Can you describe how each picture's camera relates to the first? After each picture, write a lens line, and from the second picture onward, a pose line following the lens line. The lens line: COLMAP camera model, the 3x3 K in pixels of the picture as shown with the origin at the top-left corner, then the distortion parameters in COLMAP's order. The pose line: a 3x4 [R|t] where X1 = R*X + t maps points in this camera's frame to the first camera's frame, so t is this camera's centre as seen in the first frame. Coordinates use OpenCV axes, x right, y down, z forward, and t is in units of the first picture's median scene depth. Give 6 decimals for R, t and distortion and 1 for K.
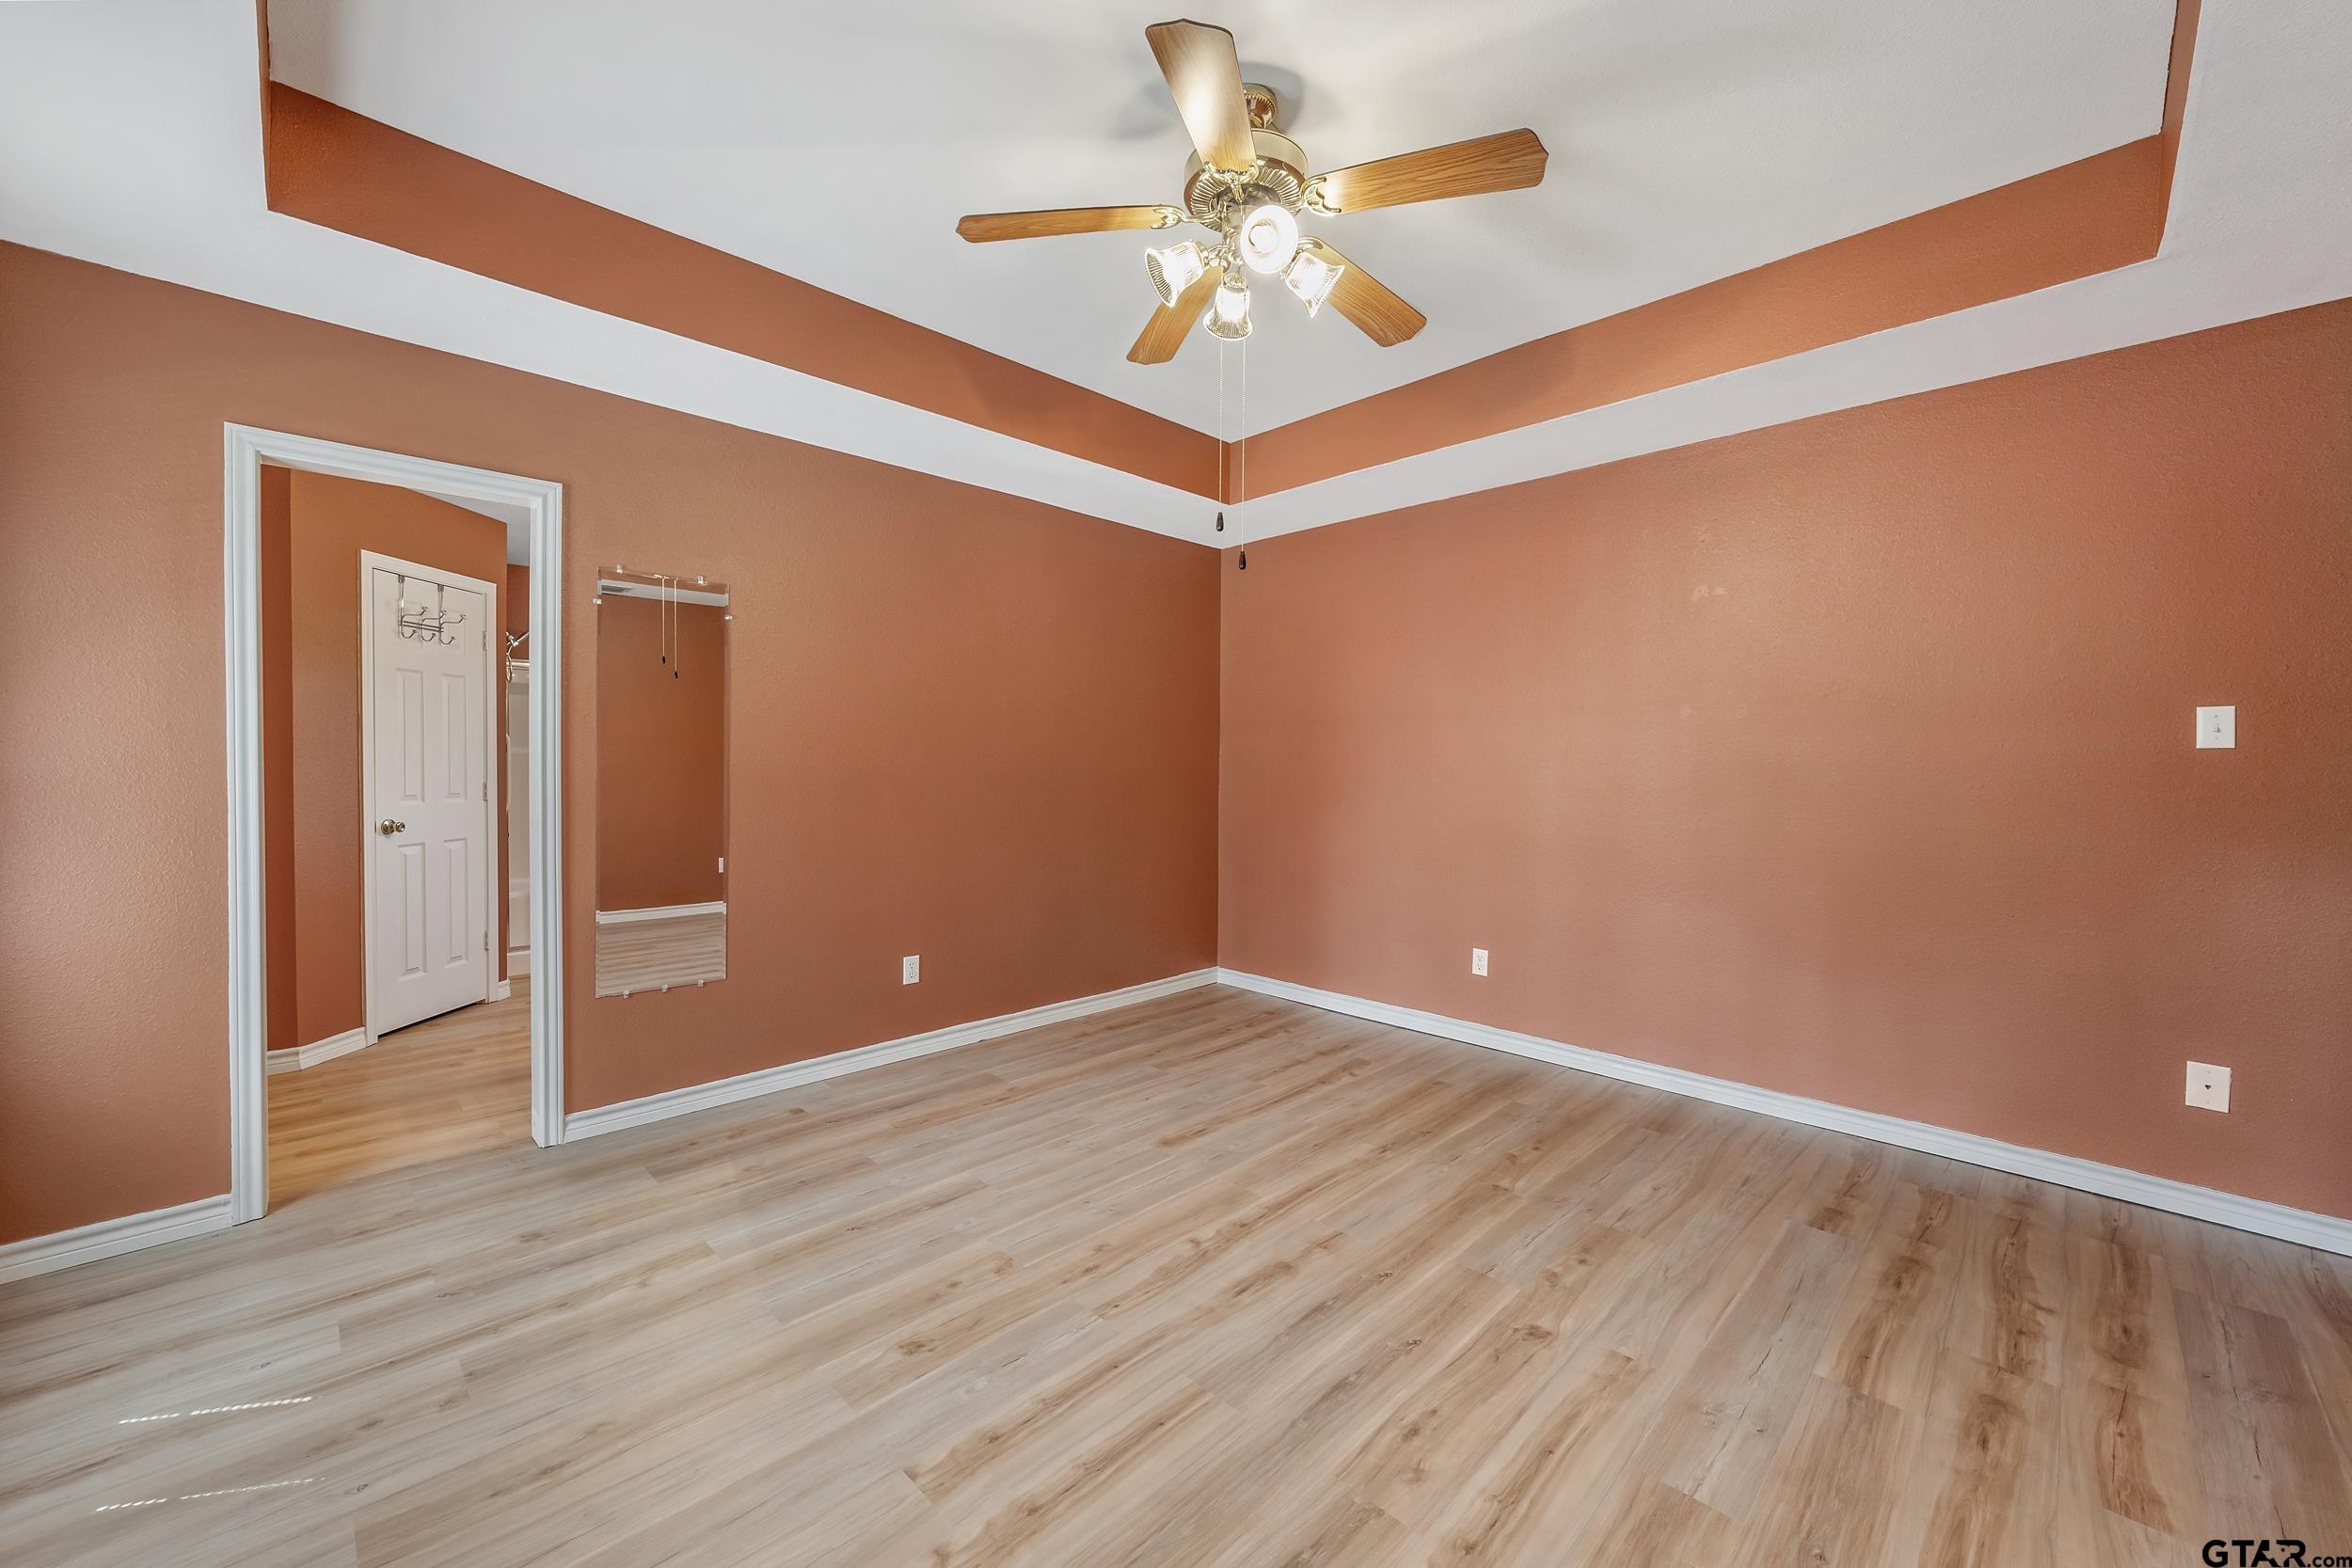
lens RADIAL K [[897.4, 0, 1181.6], [0, 897.4, 774.0], [0, 0, 1]] dist [-0.001634, 0.000003]
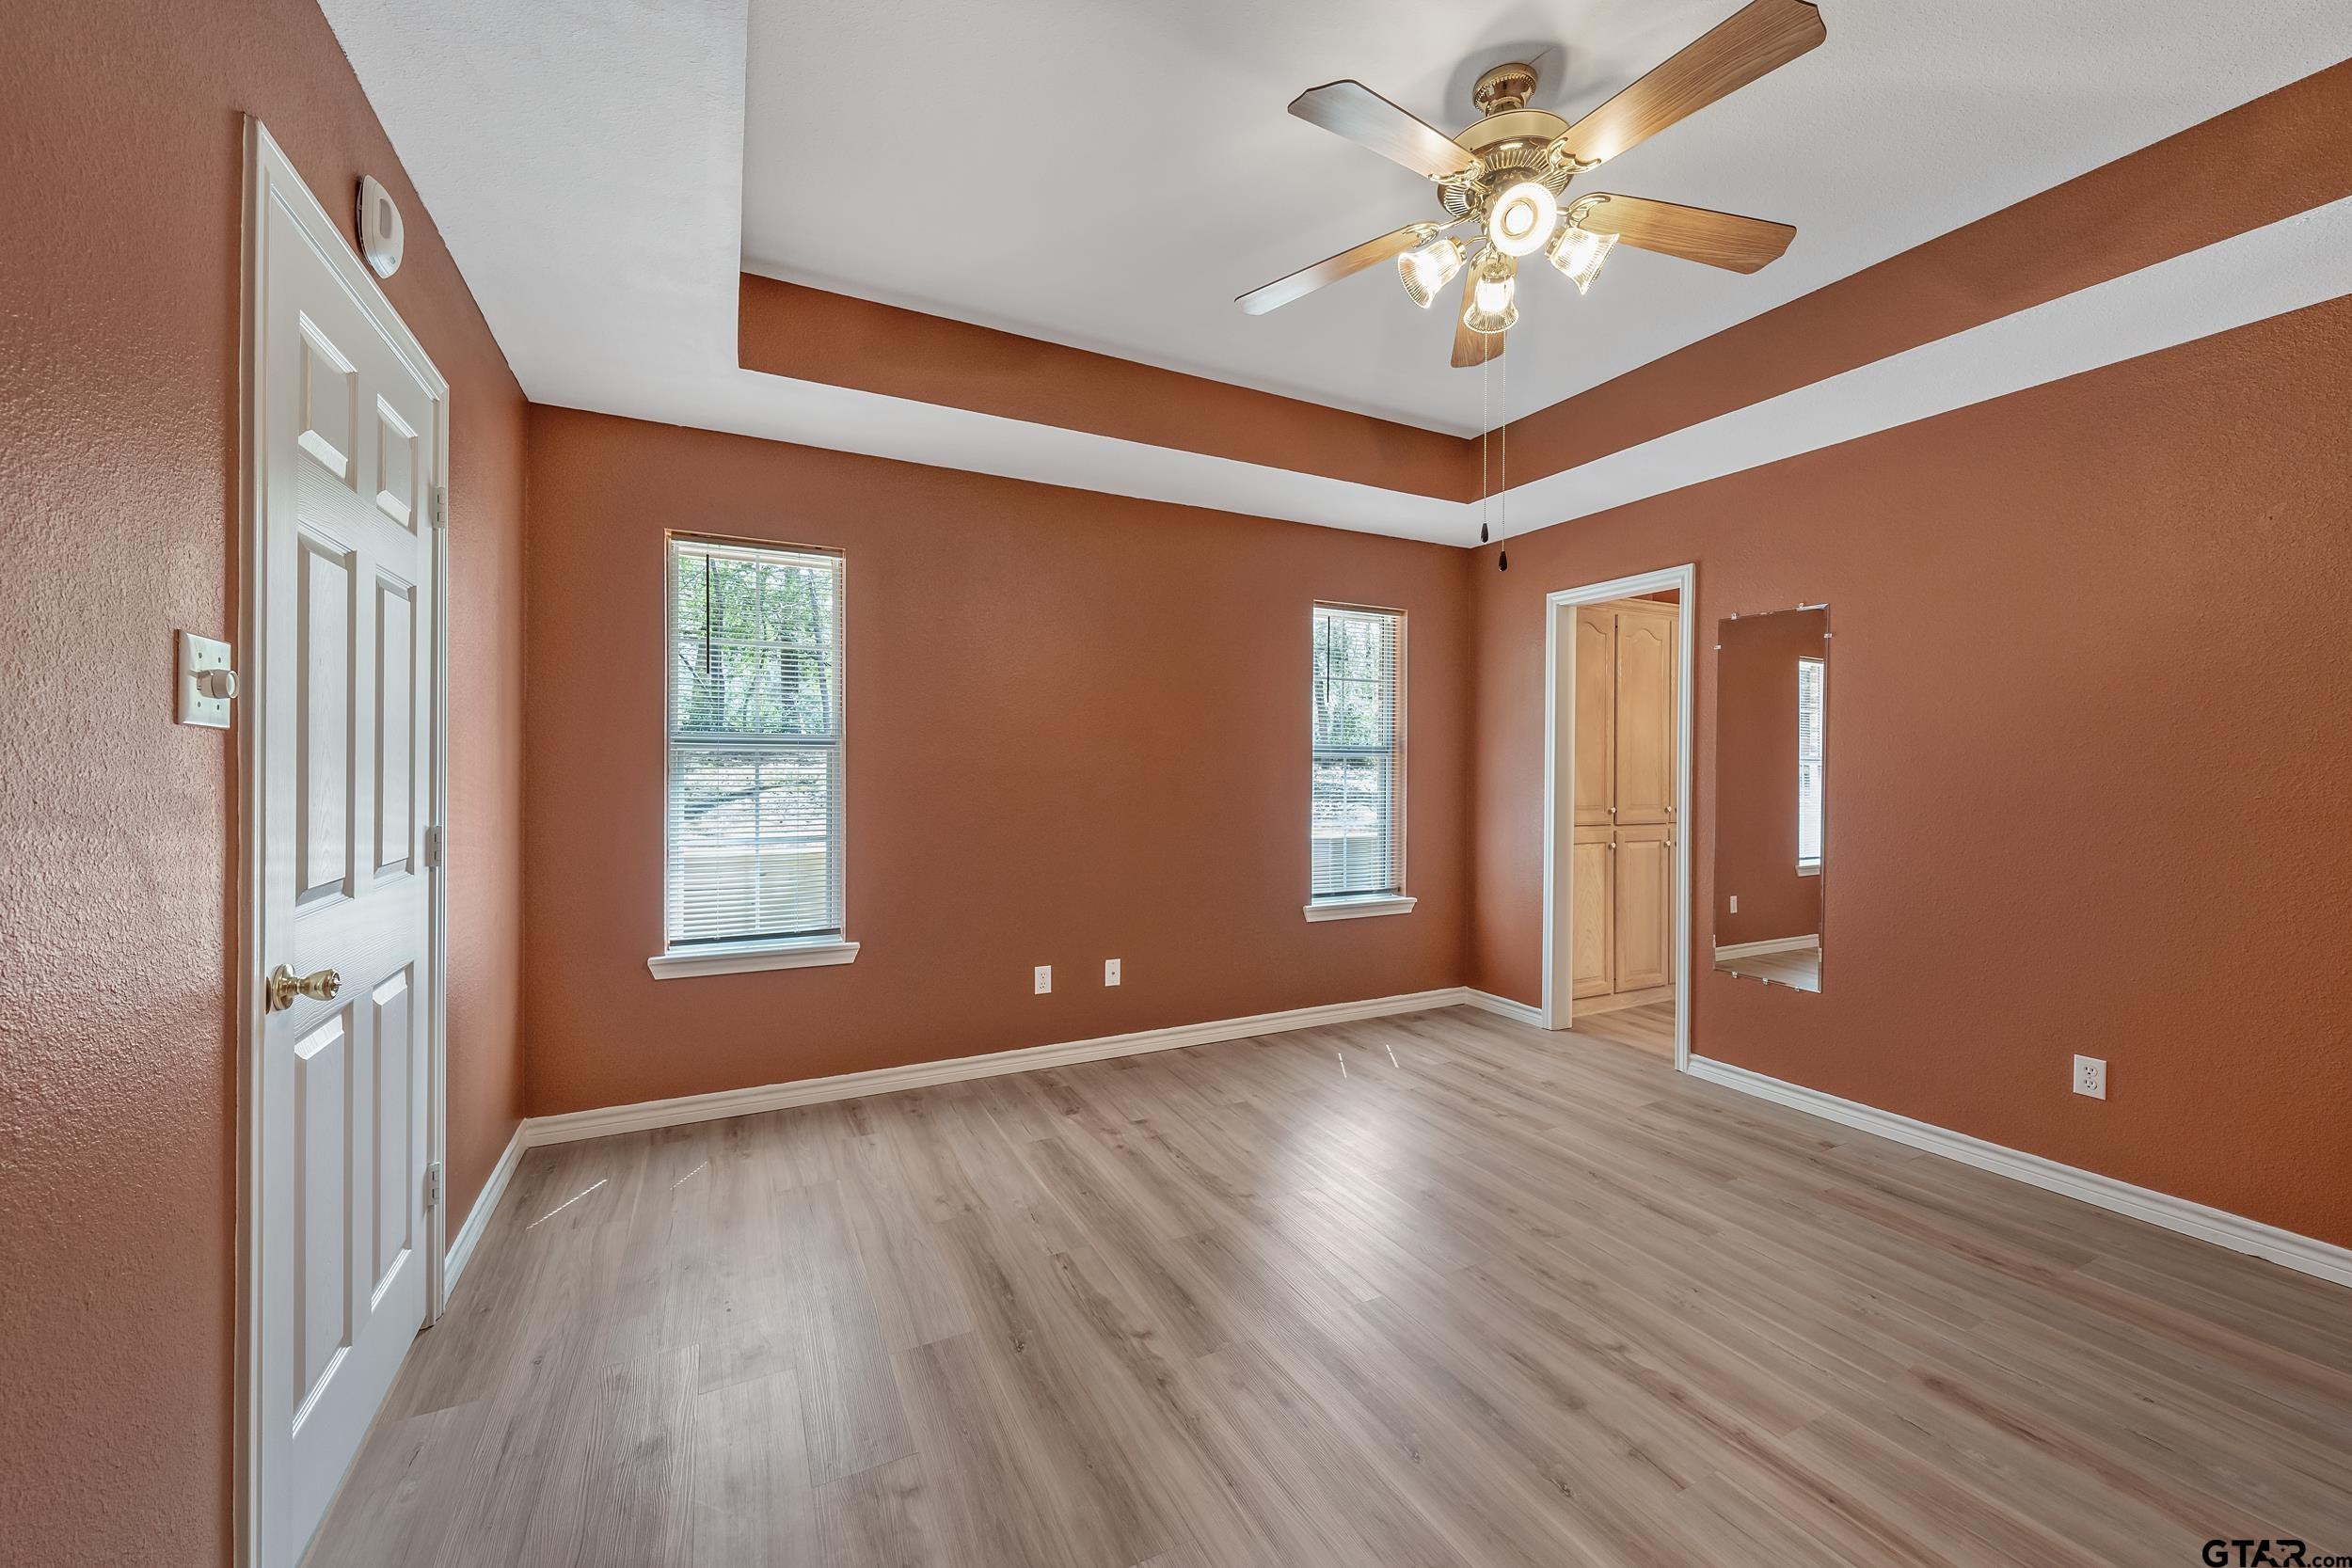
lens RADIAL K [[897.4, 0, 1181.6], [0, 897.4, 774.0], [0, 0, 1]] dist [-0.001634, 0.000003]
pose [[-0.305043, -0.003732, -0.952331, 0.879497], [-0.023265, 0.999723, 0.003535, -0.007363], [0.952054, 0.023234, -0.305046, 0.798915]]
